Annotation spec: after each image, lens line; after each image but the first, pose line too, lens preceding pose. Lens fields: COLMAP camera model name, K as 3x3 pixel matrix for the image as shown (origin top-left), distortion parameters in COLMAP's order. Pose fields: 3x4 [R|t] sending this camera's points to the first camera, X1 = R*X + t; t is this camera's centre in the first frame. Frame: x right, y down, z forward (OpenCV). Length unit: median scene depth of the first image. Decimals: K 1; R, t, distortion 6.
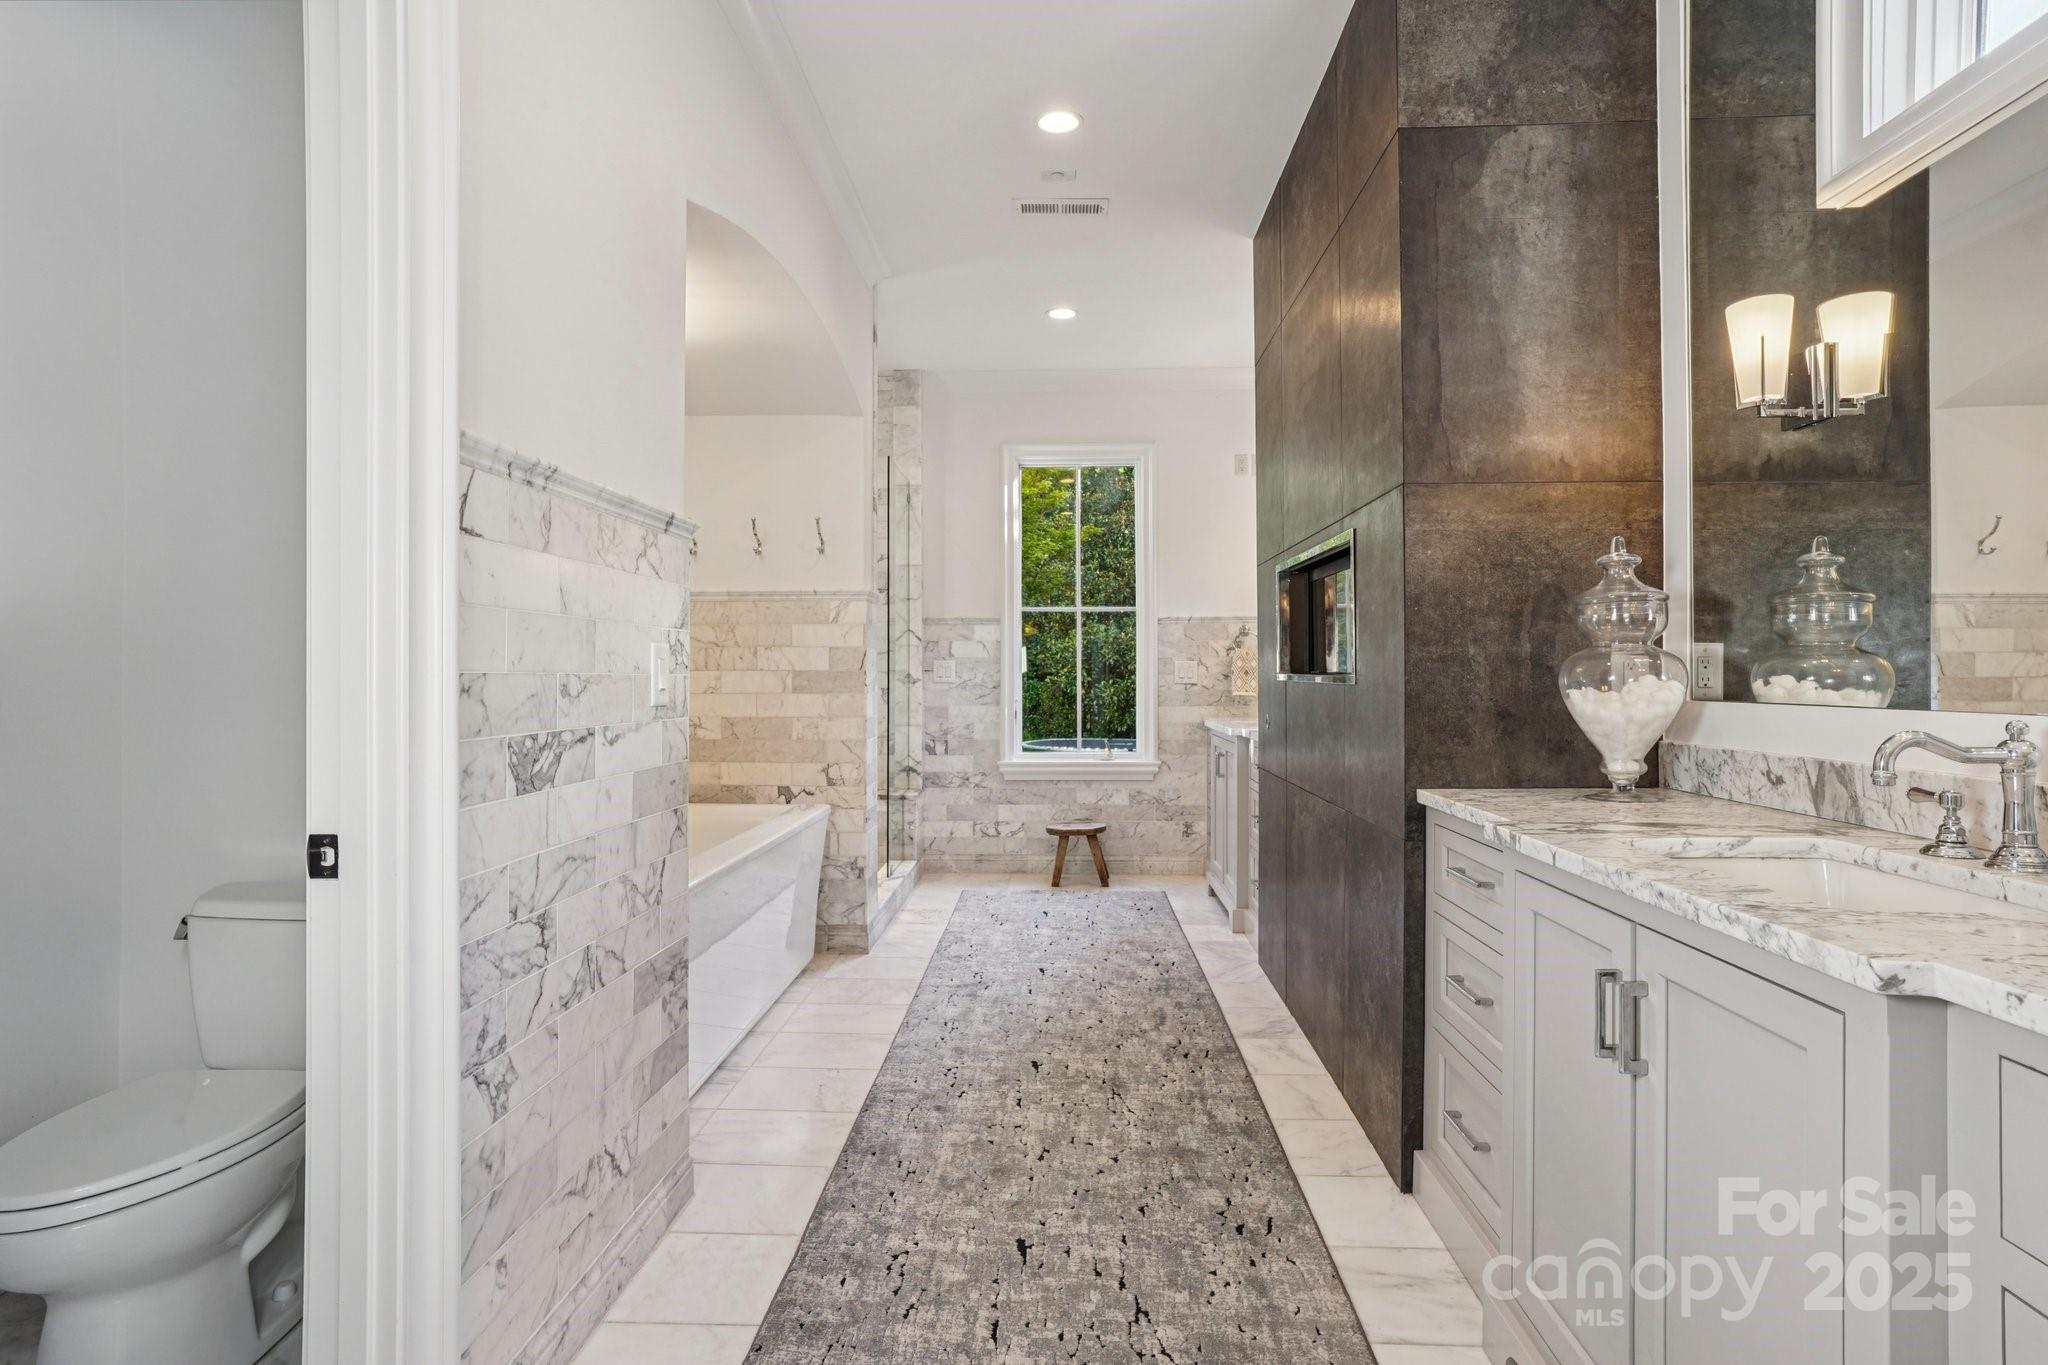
lens RADIAL K [[1091.7, 0, 1025.6], [0, 1091.7, 673.6], [0, 0, 1]] dist [-0.070912, 0.033633]
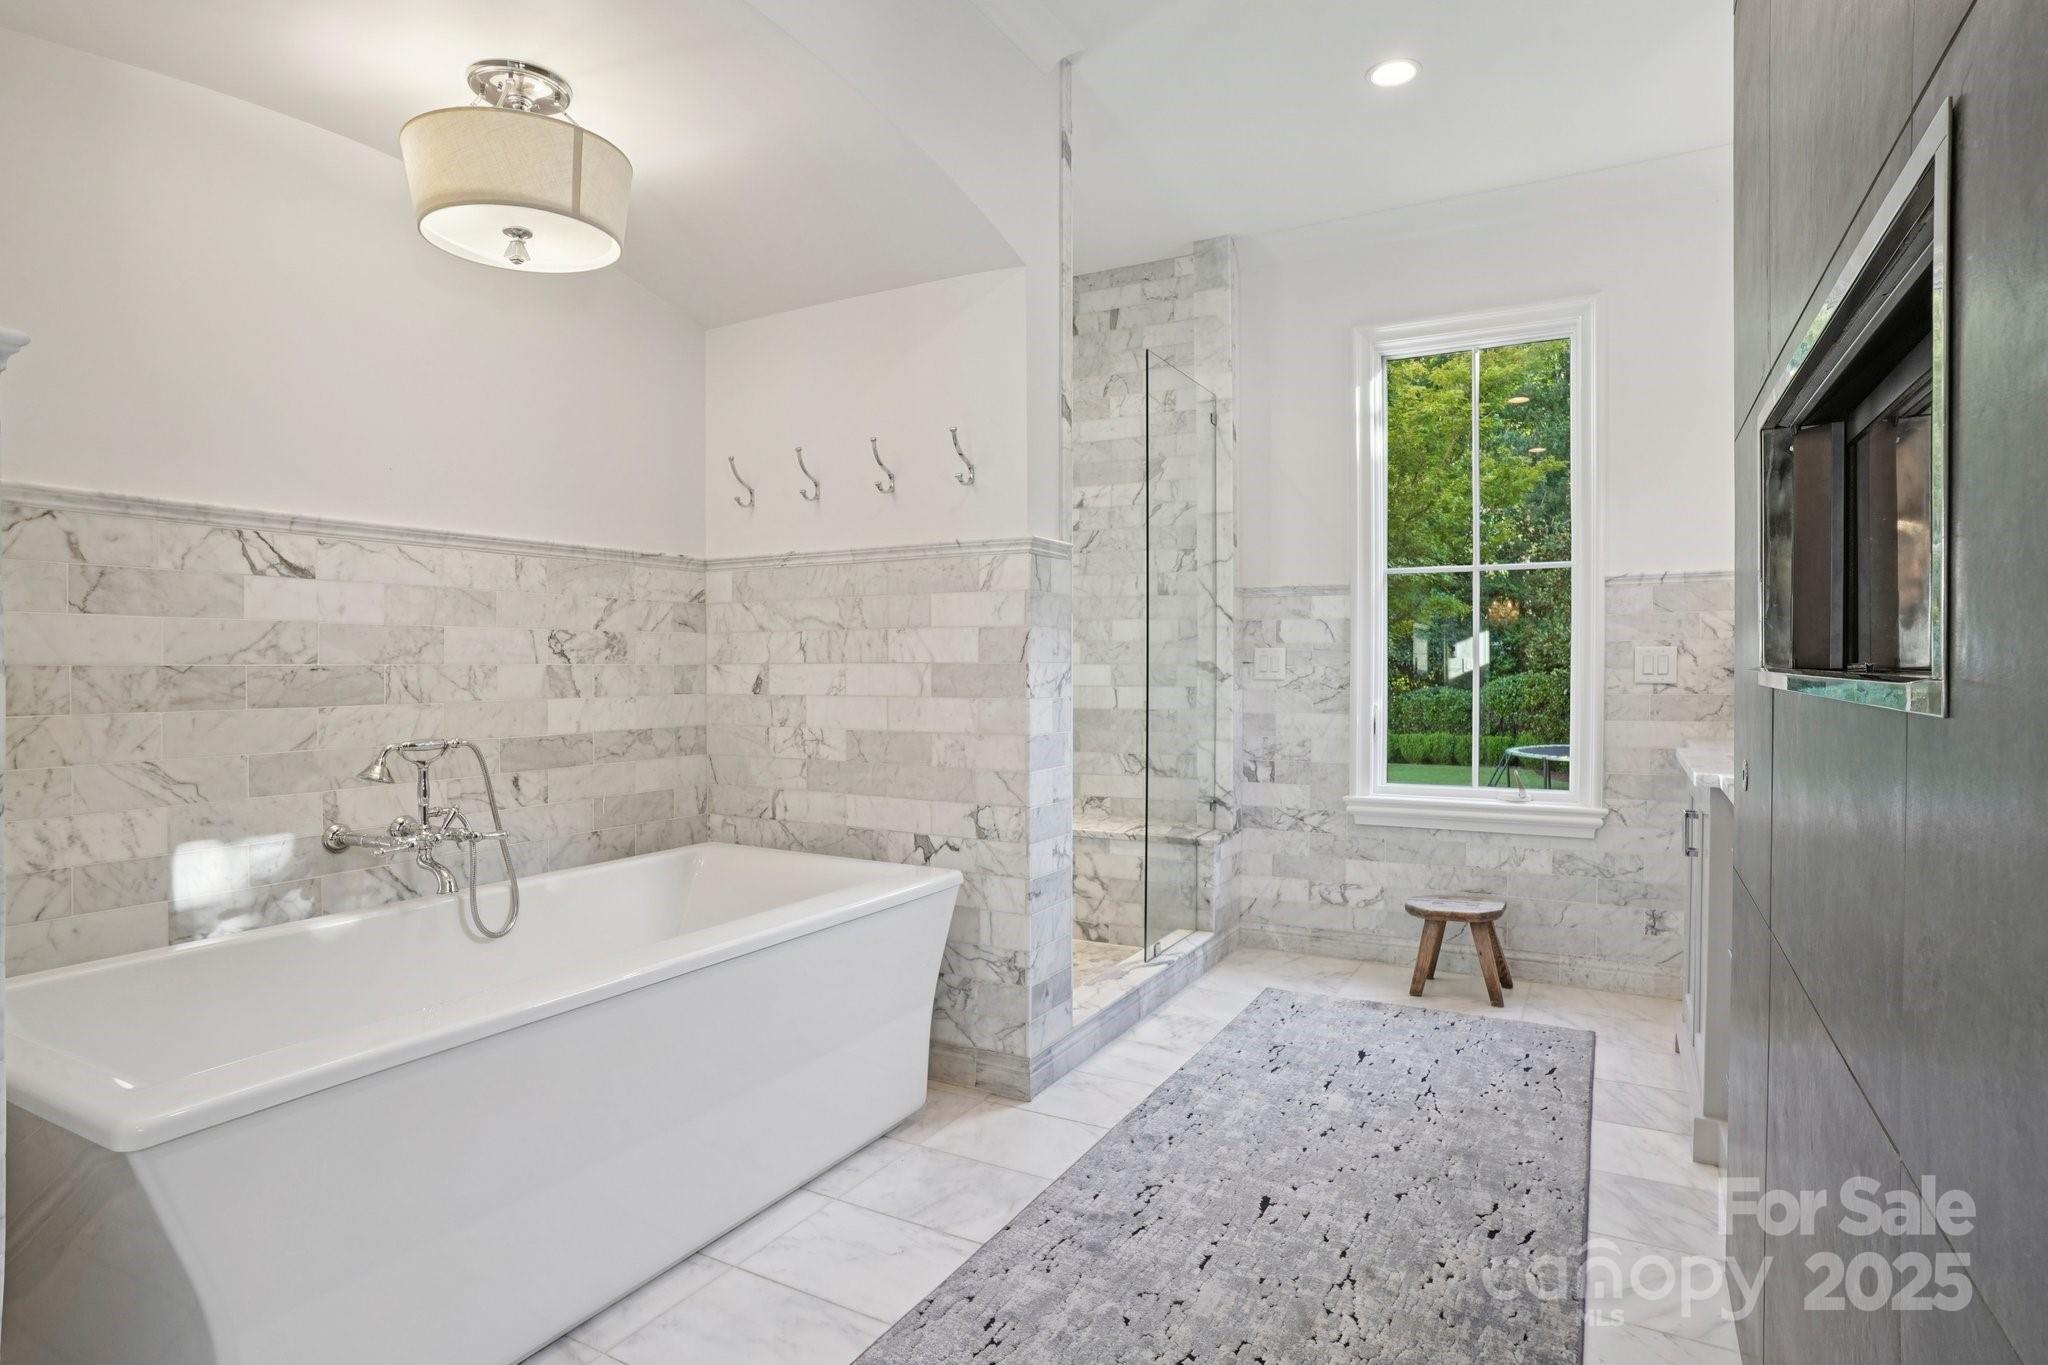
lens RADIAL K [[1091.7, 0, 1029.6], [0, 1091.7, 688.4], [0, 0, 1]] dist [-0.070912, 0.033633]
pose [[0.894810, 0.009817, -0.446339, 0.105226], [-0.000100, 0.999763, 0.021788, -0.001366], [0.446447, -0.019452, 0.894599, 0.323973]]
